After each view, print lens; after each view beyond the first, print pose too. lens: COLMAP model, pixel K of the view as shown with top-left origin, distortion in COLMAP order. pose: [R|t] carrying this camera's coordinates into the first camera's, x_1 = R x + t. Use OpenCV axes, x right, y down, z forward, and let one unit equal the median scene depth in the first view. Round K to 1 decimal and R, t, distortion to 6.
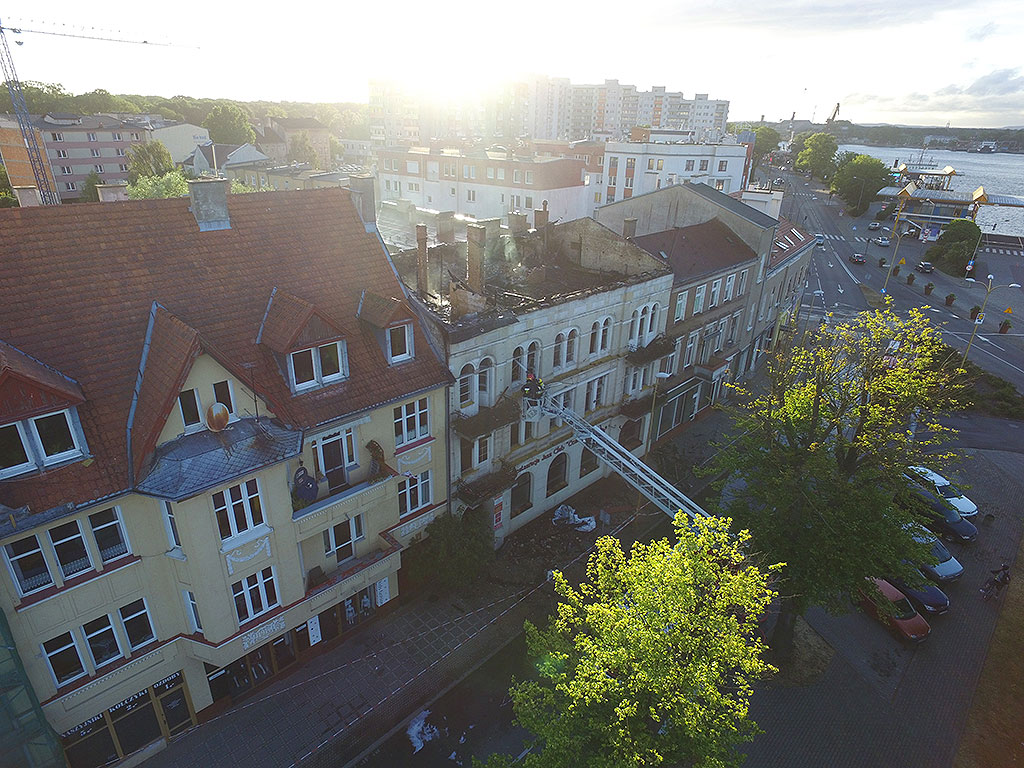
lens RADIAL K [[592.8, 0, 506.5], [0, 592.8, 381.8], [0, 0, 1]] dist [-0.015610, 0.015040]
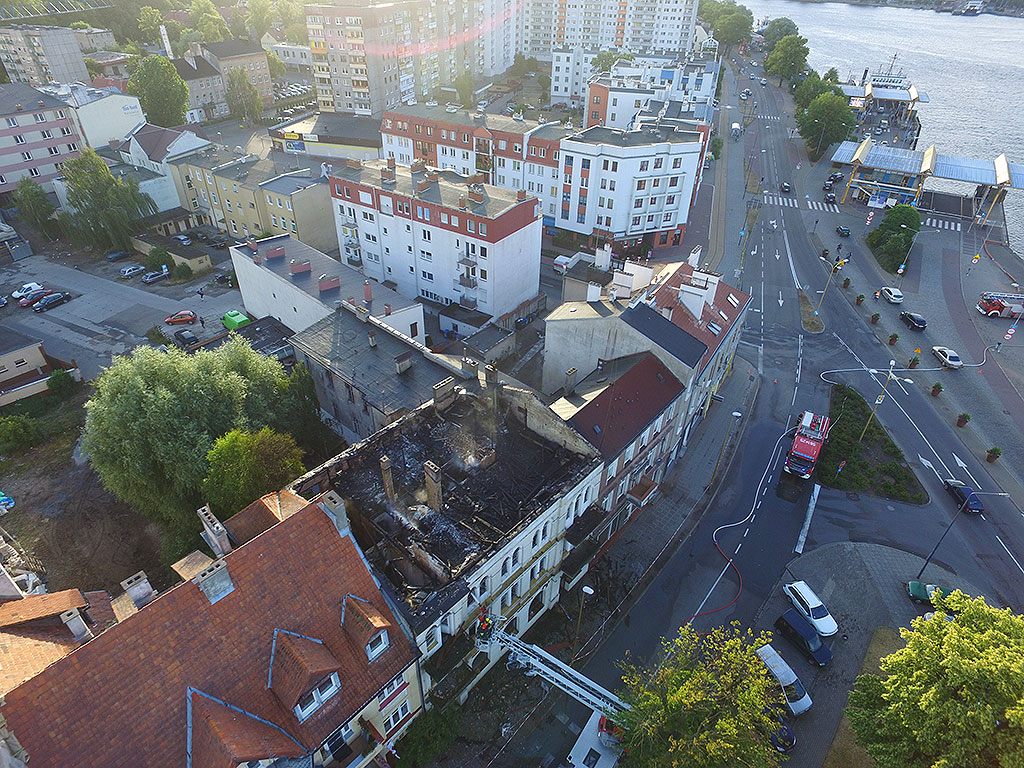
lens RADIAL K [[592.8, 0, 507.8], [0, 592.8, 379.6], [0, 0, 1]] dist [-0.015610, 0.015040]
pose [[0.997950, -0.043967, 0.046515, 0.046938], [0.033748, 0.978951, 0.201285, -0.598250], [-0.054386, -0.199302, 0.978428, -0.106287]]
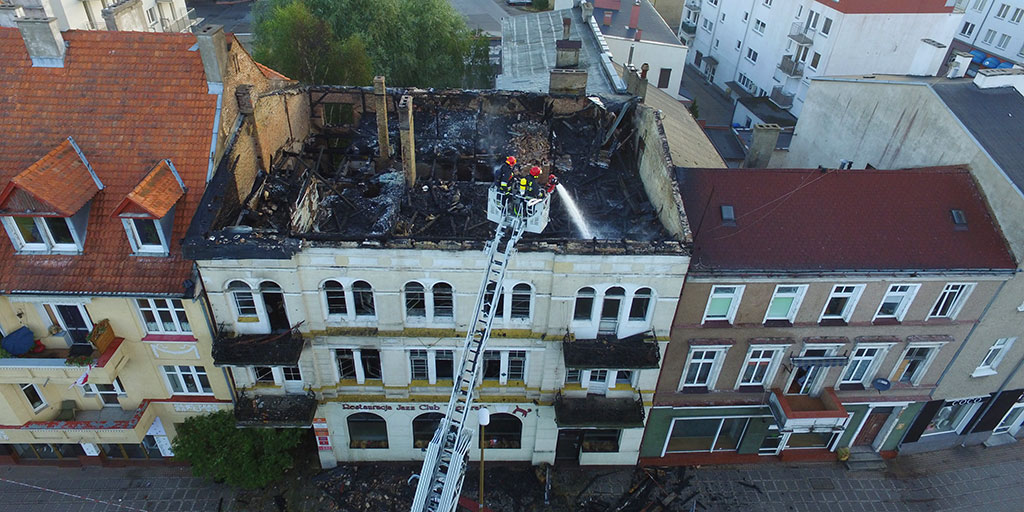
lens RADIAL K [[587.0, 0, 499.6], [0, 587.0, 191.2], [0, 0, 1]] dist [-0.007660, 0.002398]
pose [[0.734347, 0.367799, -0.570490, 0.463565], [-0.295901, 0.929869, 0.218602, -0.322520], [0.610882, 0.008279, 0.791678, 0.432923]]
